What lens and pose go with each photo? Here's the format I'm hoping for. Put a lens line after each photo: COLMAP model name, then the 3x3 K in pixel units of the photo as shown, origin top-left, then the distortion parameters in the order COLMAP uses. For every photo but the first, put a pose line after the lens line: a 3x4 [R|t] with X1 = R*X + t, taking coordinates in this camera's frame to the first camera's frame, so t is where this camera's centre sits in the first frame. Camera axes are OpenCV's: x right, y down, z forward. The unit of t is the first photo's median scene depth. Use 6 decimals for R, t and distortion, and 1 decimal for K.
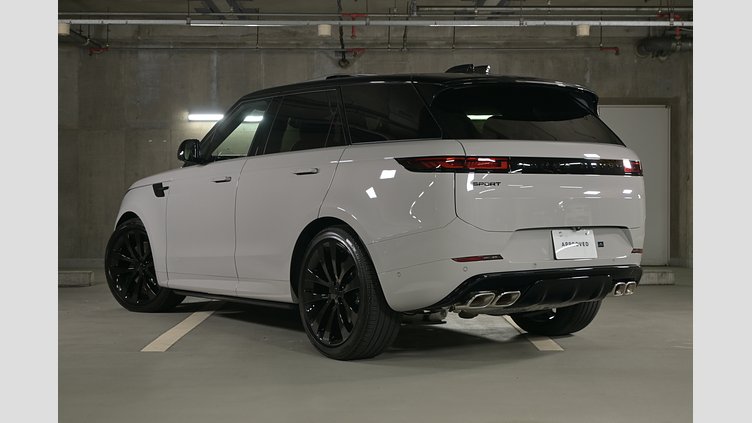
lens RADIAL K [[1036.2, 0, 376.0], [0, 1036.2, 211.5], [0, 0, 1]] dist [0.007892, 0.018200]
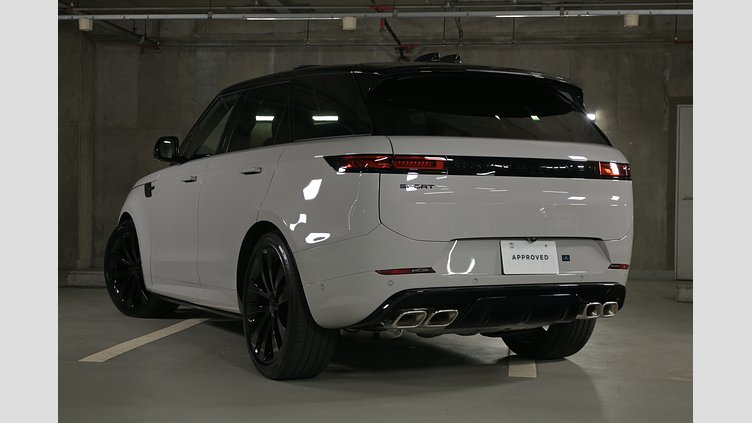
lens RADIAL K [[1036.2, 0, 376.0], [0, 1036.2, 211.5], [0, 0, 1]] dist [0.007892, 0.018200]
pose [[0.989169, 0.015845, -0.145924, 0.129036], [-0.016442, 0.999861, -0.002890, -0.001539], [0.145858, 0.005258, 0.989292, 0.080810]]
